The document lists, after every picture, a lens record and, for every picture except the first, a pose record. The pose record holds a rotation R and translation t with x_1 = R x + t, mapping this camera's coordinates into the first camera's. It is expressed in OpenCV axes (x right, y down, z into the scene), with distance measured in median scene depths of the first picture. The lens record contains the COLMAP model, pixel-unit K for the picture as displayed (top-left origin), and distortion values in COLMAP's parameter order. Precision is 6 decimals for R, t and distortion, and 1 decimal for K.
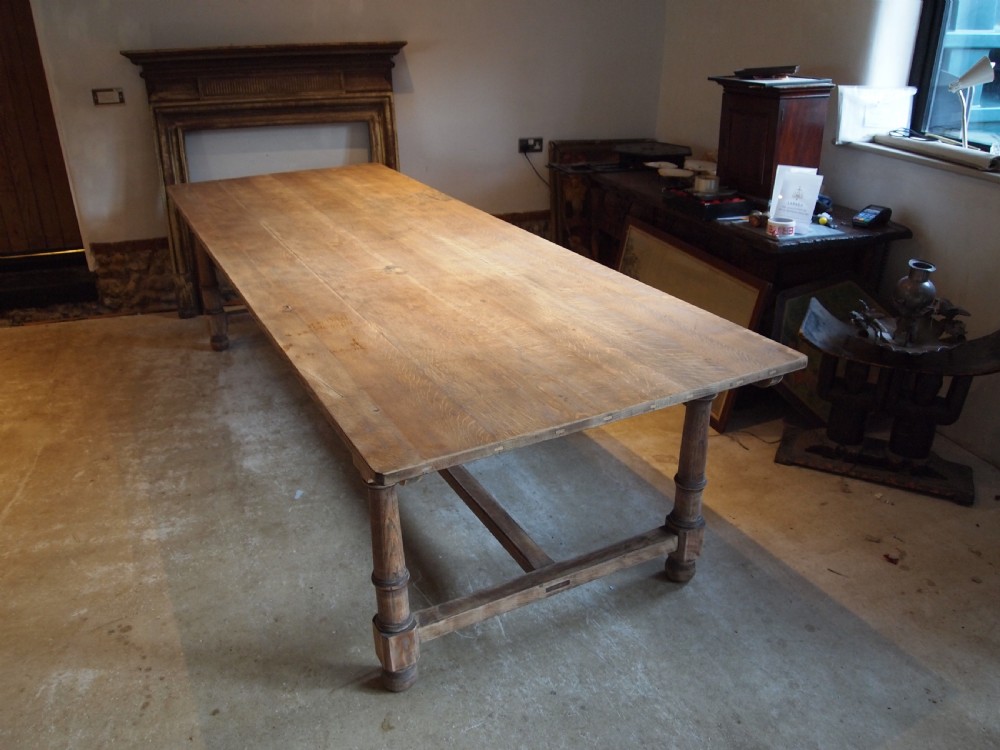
lens RADIAL K [[791.7, 0, 505.7], [0, 791.7, 374.9], [0, 0, 1]] dist [-0.047742, -0.001163]
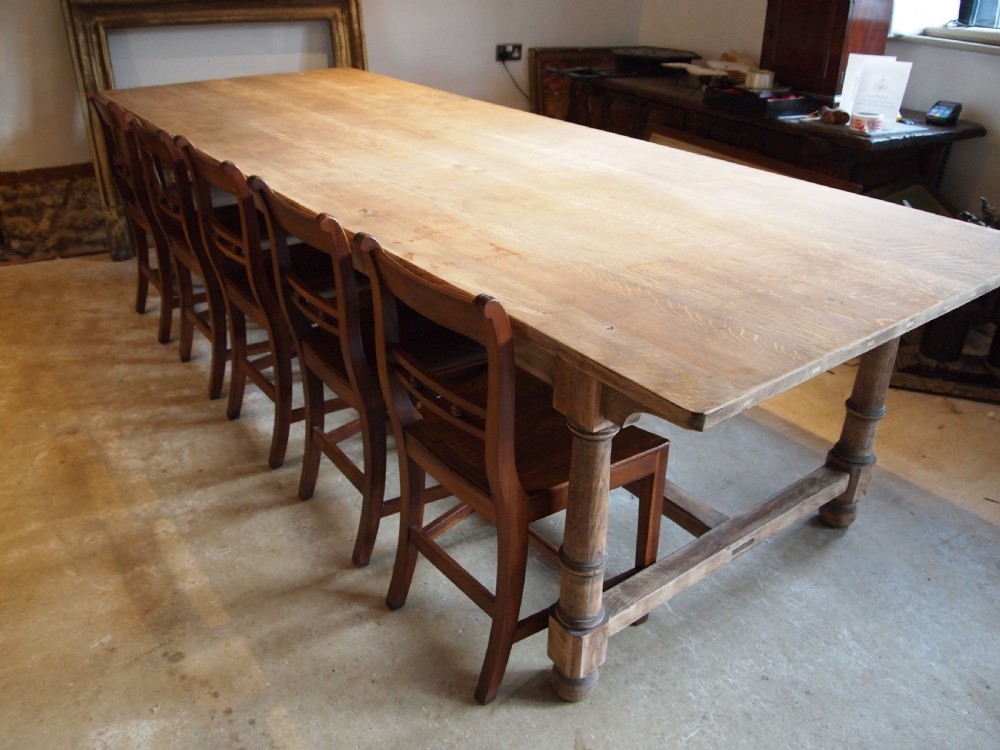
lens RADIAL K [[791.7, 0, 504.4], [0, 791.7, 374.1], [0, 0, 1]] dist [-0.047742, -0.001163]
pose [[0.987624, -0.056729, 0.146220, -0.231764], [0.047695, 0.996773, 0.064568, 0.022765], [-0.149411, -0.056795, 0.987143, 0.204470]]
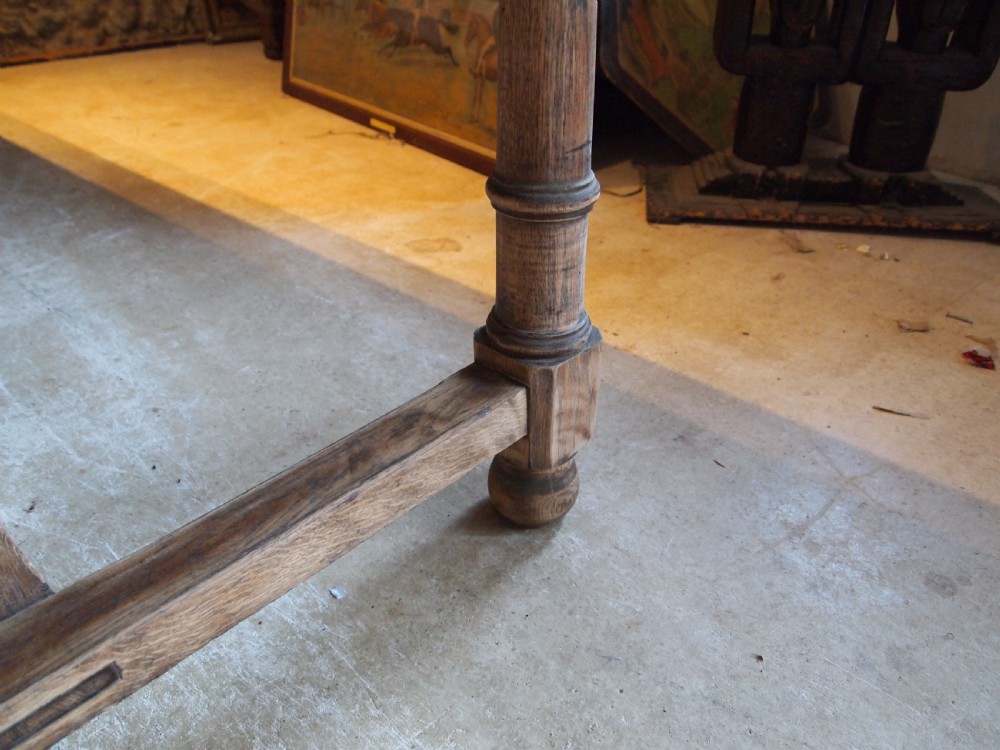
lens RADIAL K [[791.7, 0, 503.4], [0, 791.7, 378.1], [0, 0, 1]] dist [-0.047742, -0.001163]
pose [[0.941306, -0.175943, 0.288076, 0.110420], [0.134444, 0.978220, 0.158146, 0.134093], [-0.309627, -0.110134, 0.944458, 0.634365]]
